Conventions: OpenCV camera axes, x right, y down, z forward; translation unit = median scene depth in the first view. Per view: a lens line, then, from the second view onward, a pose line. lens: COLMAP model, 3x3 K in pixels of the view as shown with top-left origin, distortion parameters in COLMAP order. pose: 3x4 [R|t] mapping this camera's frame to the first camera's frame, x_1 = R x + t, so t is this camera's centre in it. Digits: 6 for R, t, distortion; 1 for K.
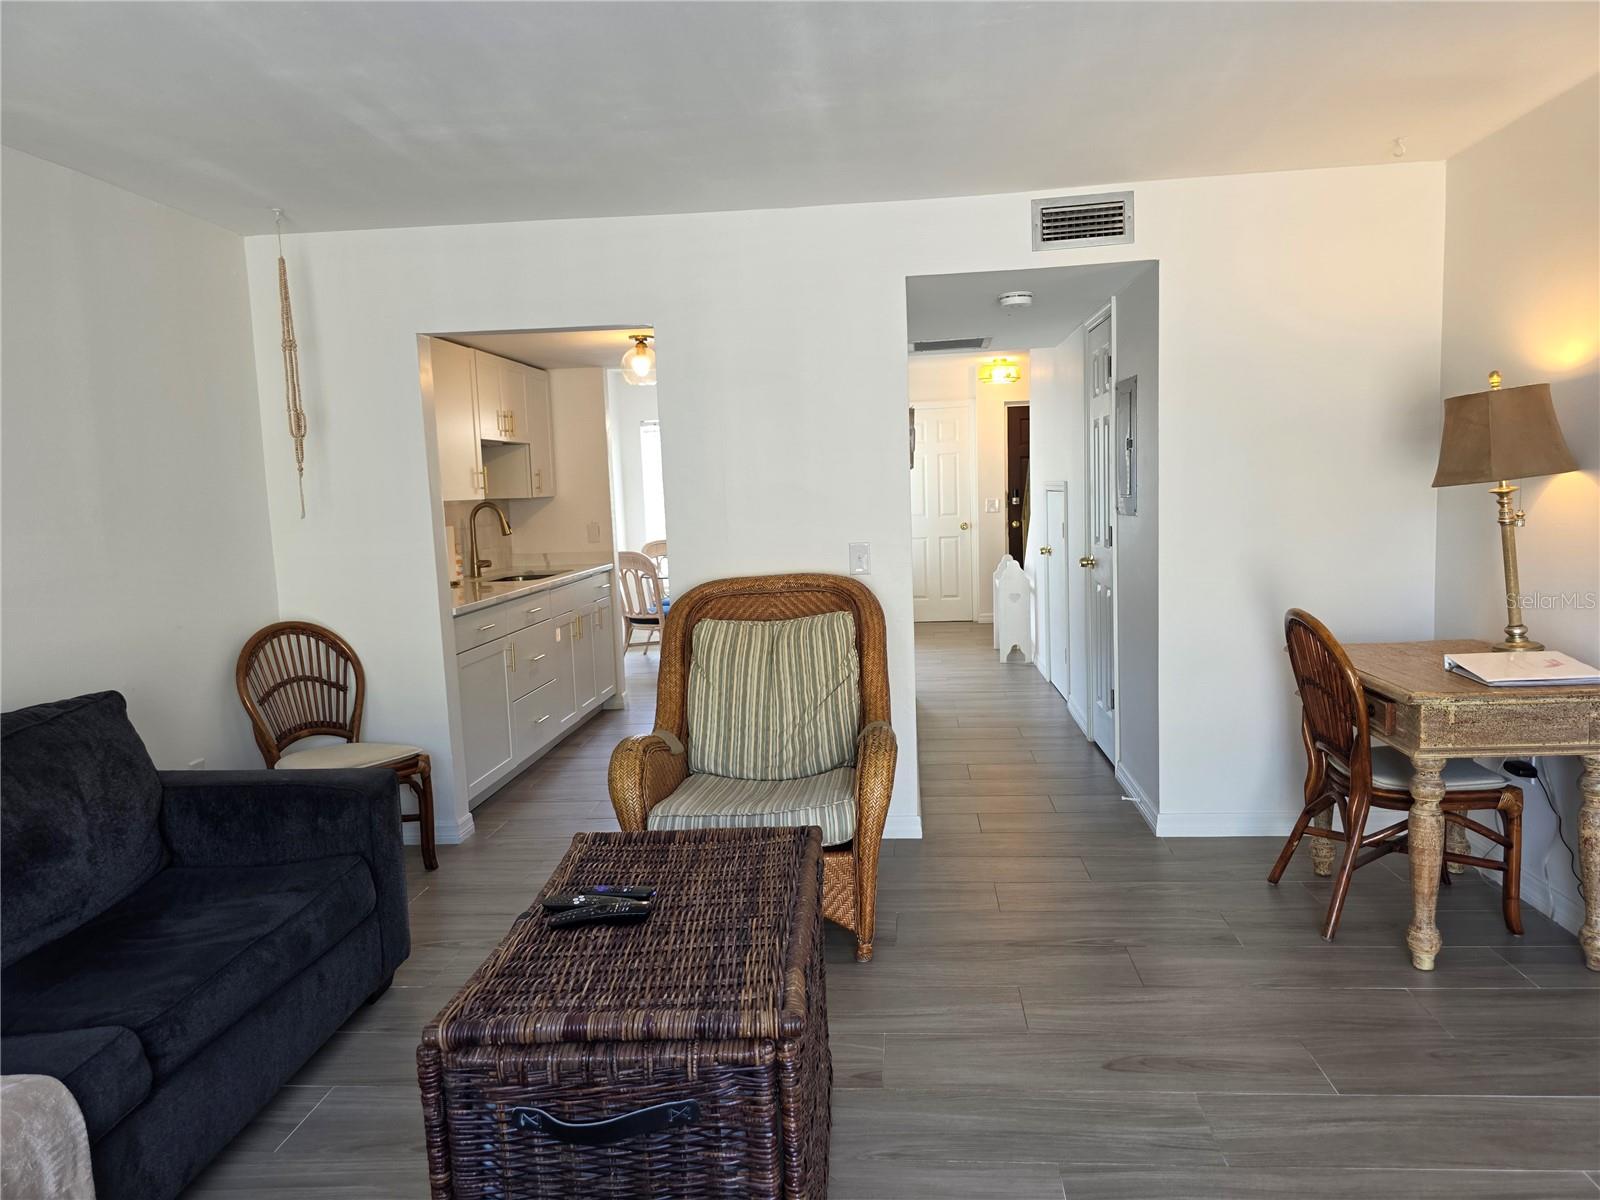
lens RADIAL K [[1077.9, 0, 814.0], [0, 1077.9, 599.5], [0, 0, 1]] dist [0.075511, -0.087605]
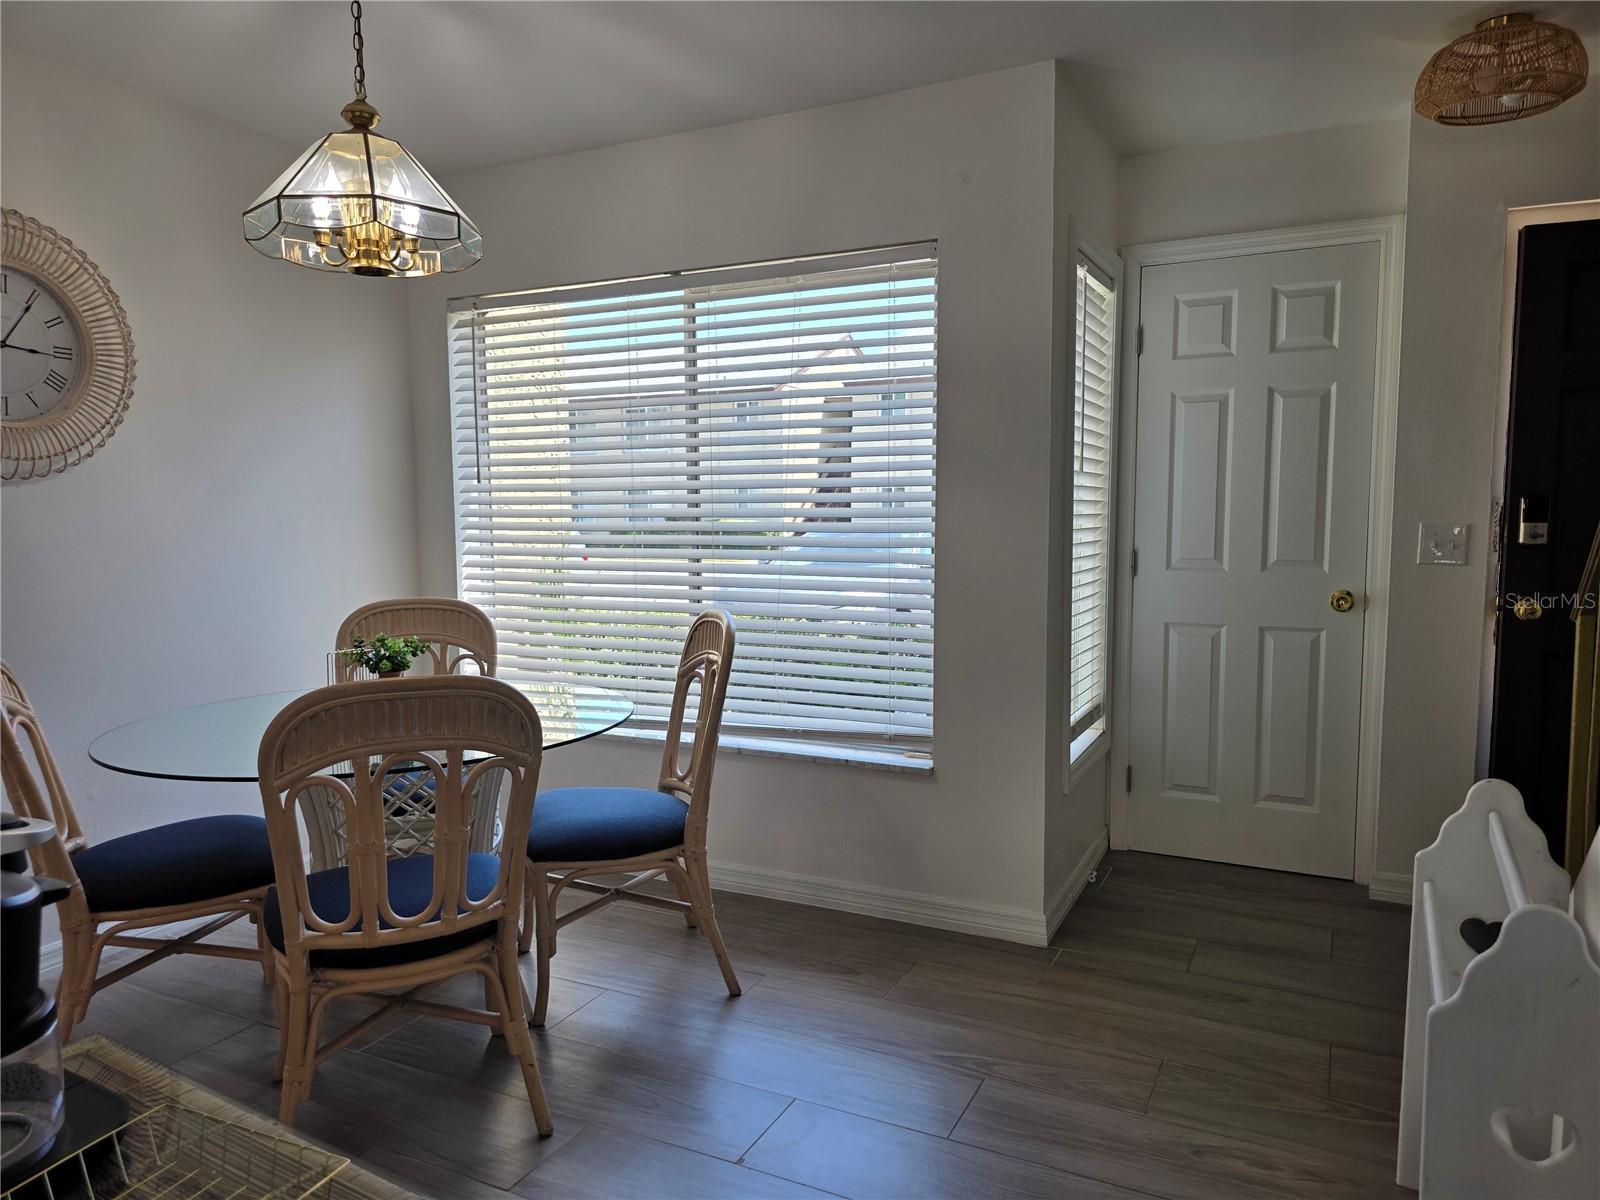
lens RADIAL K [[1100.9, 0, 800.0], [0, 1100.9, 600.0], [0, 0, 1]] dist [0.071895, -0.092936]
pose [[0.938183, 0.057325, -0.341361, 0.124514], [-0.063752, 0.997937, -0.007629, -0.069243], [0.340219, 0.028920, 0.939901, 0.777814]]
